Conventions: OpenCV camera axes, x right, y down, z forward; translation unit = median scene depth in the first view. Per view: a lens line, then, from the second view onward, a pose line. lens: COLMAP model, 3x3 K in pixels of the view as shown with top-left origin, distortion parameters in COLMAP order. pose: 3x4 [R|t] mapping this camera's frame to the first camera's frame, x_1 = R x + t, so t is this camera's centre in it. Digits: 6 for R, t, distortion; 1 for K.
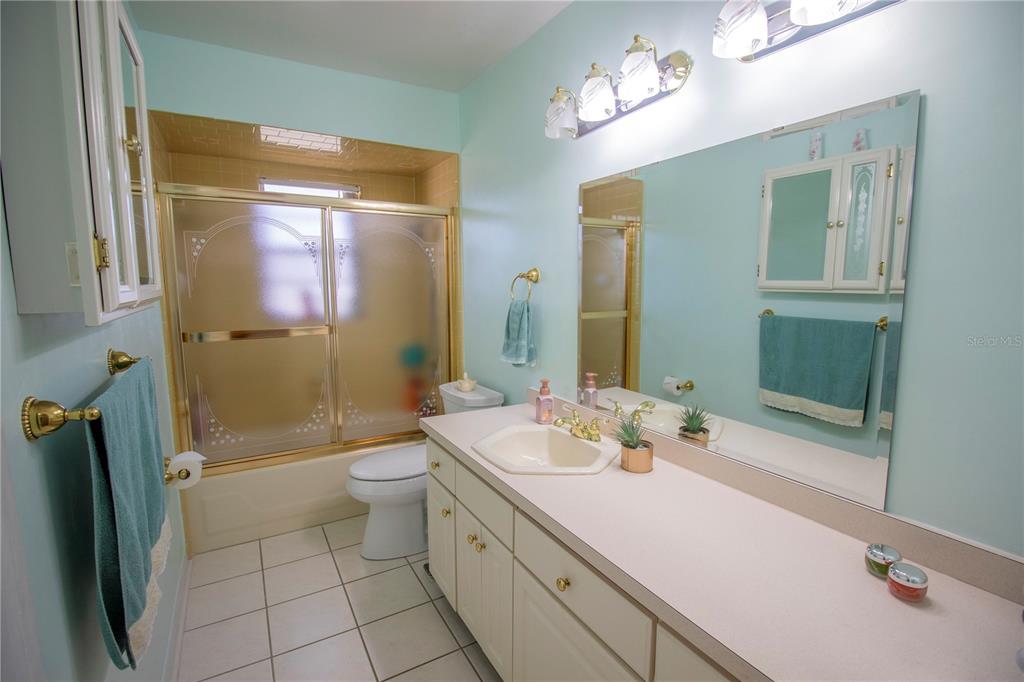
lens RADIAL K [[477.1, 0, 516.9], [0, 477.1, 338.6], [0, 0, 1]] dist [-0.015170, -0.002925]
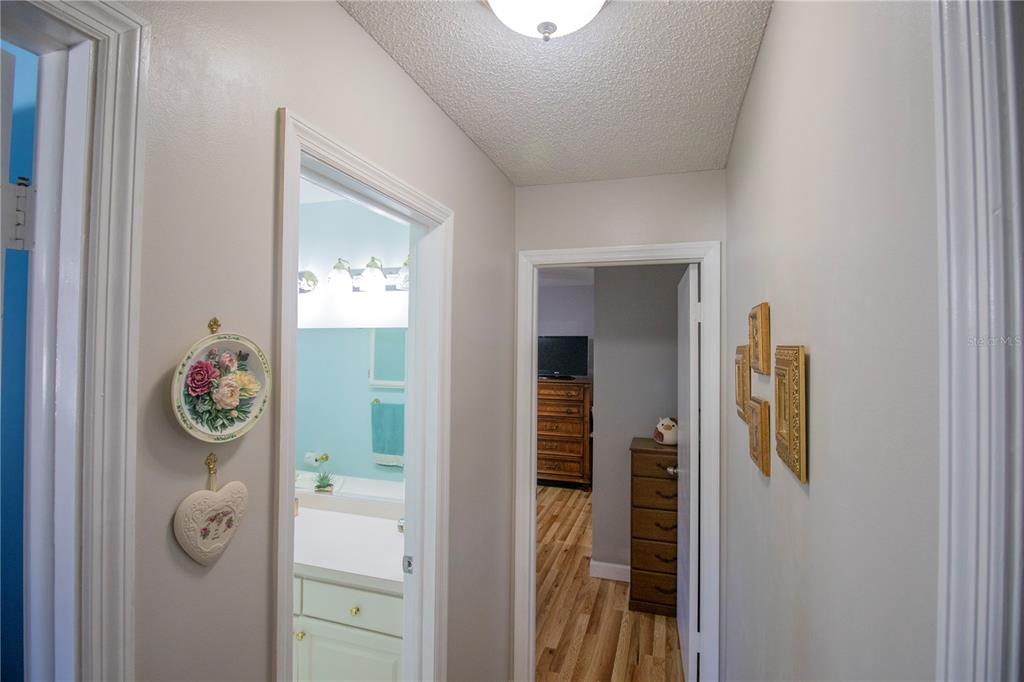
lens RADIAL K [[477.1, 0, 519.0], [0, 477.1, 339.9], [0, 0, 1]] dist [-0.015170, -0.002925]
pose [[0.750855, 0.020102, 0.660161, -0.209976], [0.068570, 0.991763, -0.108190, -0.083446], [-0.656898, 0.126502, 0.743292, -0.701574]]
